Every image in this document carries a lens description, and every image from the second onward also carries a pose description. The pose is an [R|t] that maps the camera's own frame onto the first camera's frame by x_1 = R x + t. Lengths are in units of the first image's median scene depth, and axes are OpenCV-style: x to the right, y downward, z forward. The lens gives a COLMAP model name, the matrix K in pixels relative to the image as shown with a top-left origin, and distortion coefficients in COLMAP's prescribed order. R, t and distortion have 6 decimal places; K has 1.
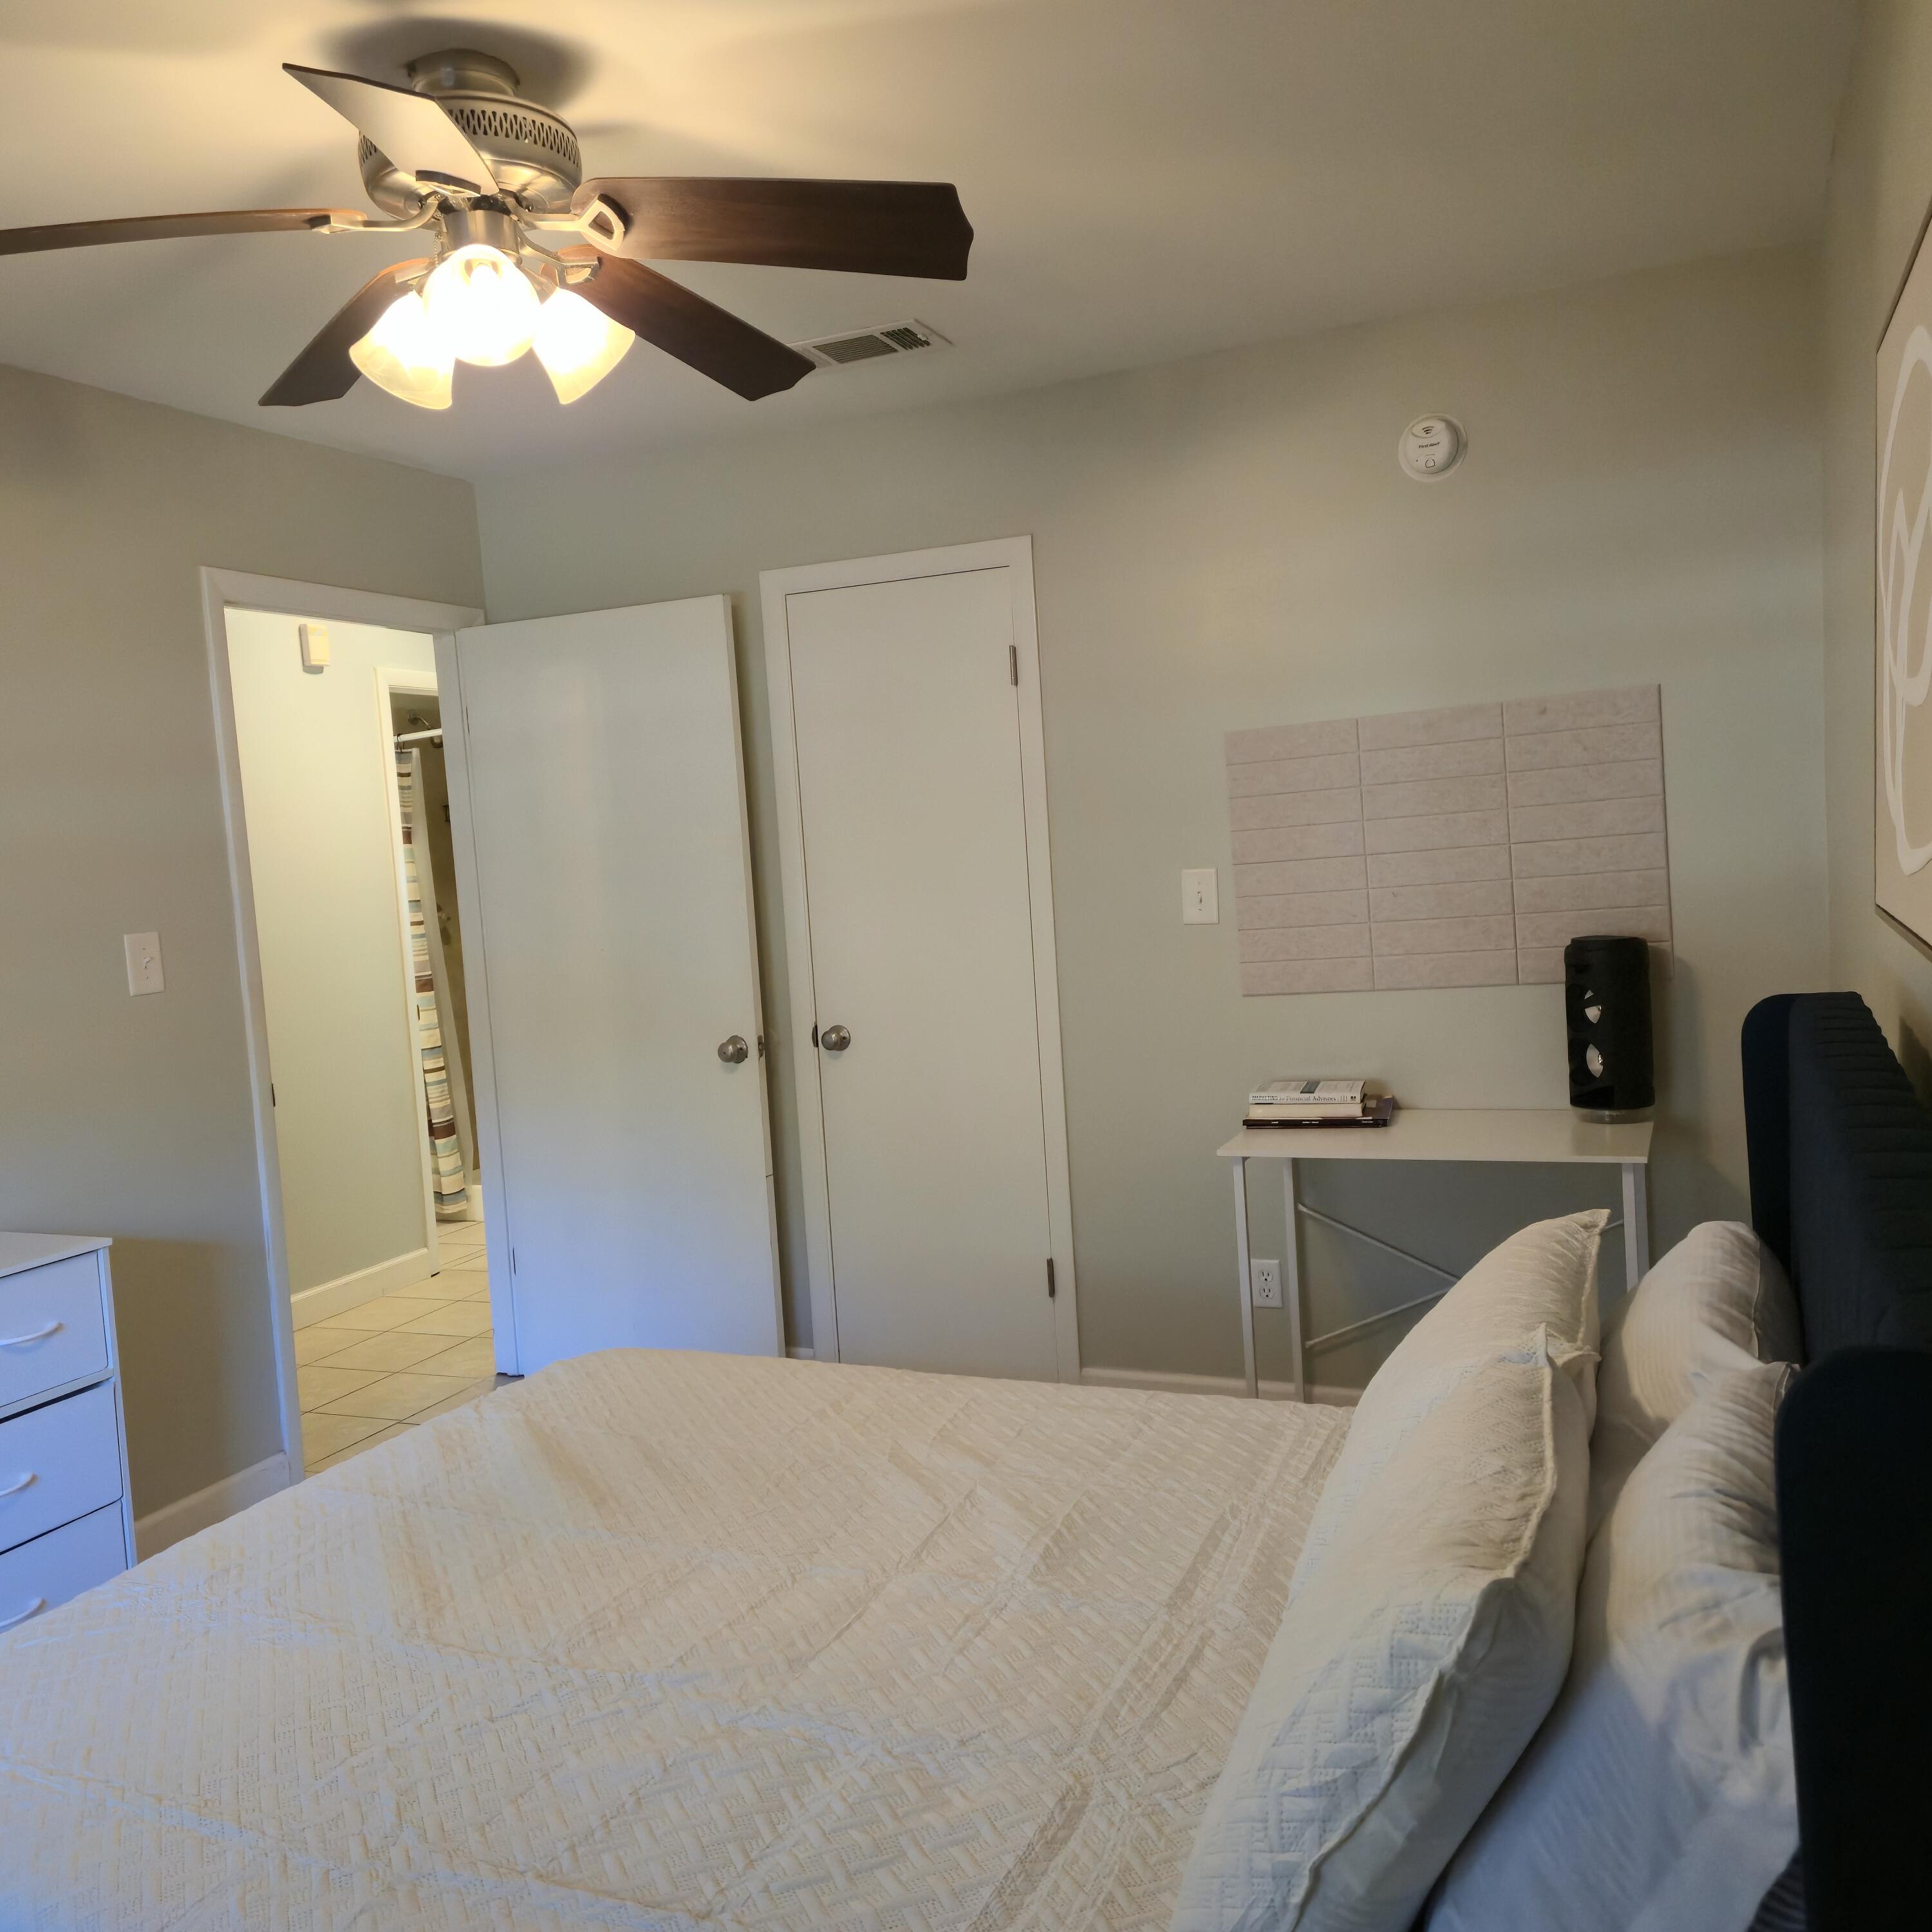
lens RADIAL K [[1744.2, 0, 963.6], [0, 1744.2, 970.6], [0, 0, 1]] dist [0.072452, 0.004708]
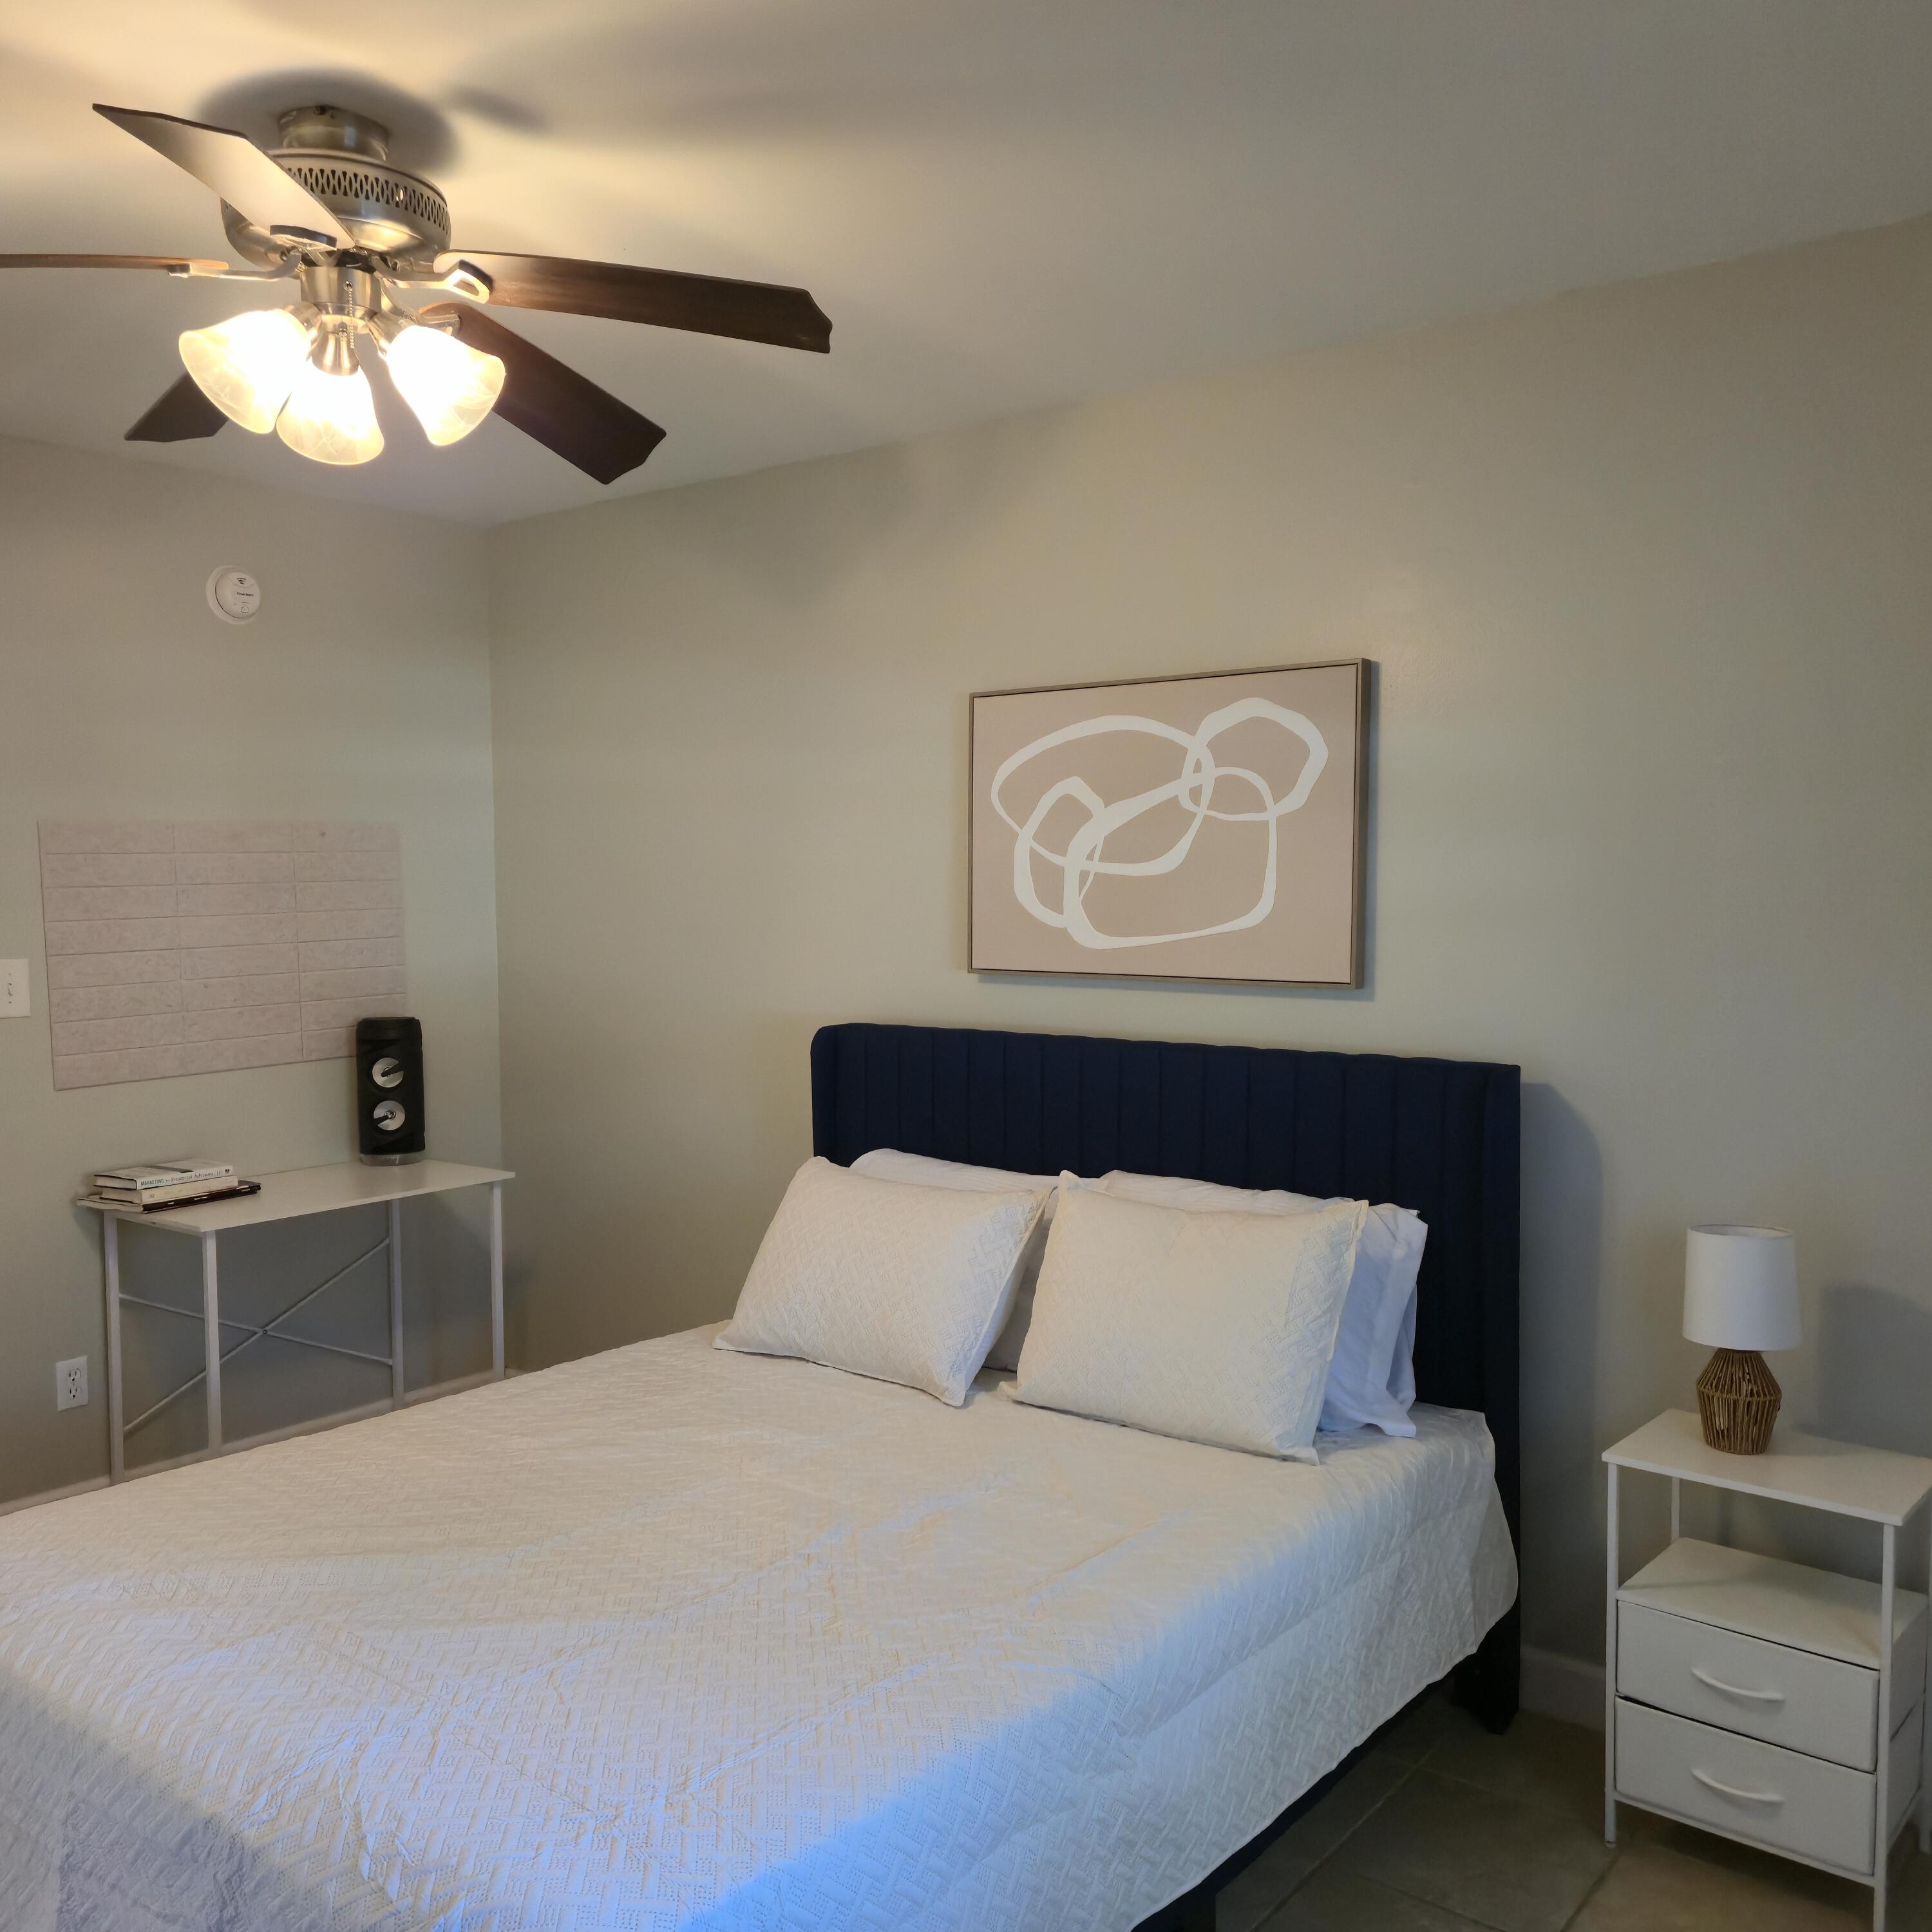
lens RADIAL K [[1744.2, 0, 966.5], [0, 1744.2, 975.7], [0, 0, 1]] dist [0.072452, 0.004708]
pose [[0.267760, 0.008085, 0.963452, -0.718727], [0.066605, 0.997417, -0.026880, 0.012170], [-0.961181, 0.071368, 0.266530, 0.258188]]
